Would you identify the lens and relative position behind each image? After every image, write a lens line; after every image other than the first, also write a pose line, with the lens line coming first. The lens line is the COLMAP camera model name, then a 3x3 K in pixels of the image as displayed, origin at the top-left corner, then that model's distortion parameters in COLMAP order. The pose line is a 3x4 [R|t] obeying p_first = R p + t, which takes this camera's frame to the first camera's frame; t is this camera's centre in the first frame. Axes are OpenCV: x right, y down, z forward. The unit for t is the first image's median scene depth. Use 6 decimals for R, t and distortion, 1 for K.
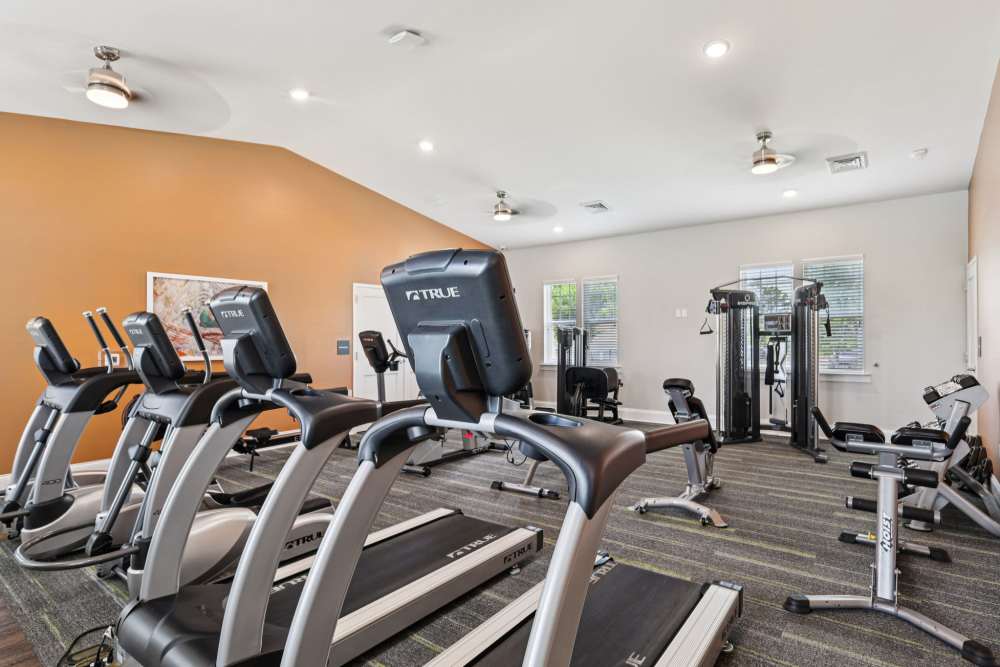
lens RADIAL K [[508.8, 0, 500.0], [0, 508.8, 333.5], [0, 0, 1]] dist [0.006026, 0.000553]
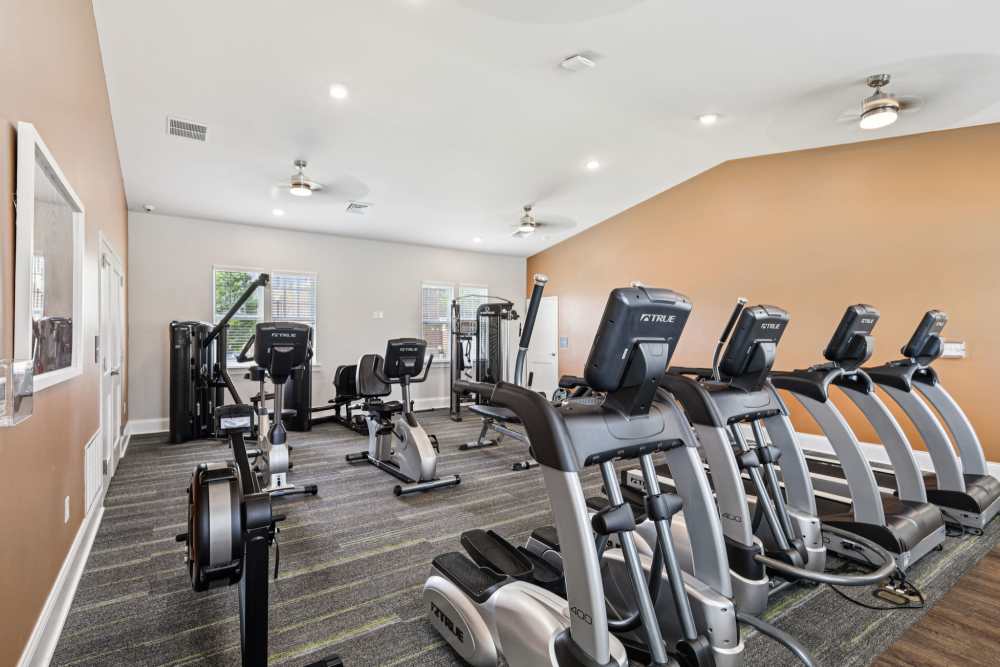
lens RADIAL K [[469.9, 0, 500.0], [0, 469.9, 333.5], [0, 0, 1]] dist [0.000974, -0.000109]
pose [[0.307881, 0.013791, 0.951325, -0.961257], [-0.002685, 0.999904, -0.013626, 0.021168], [-0.951421, 0.001641, 0.307888, 0.693766]]
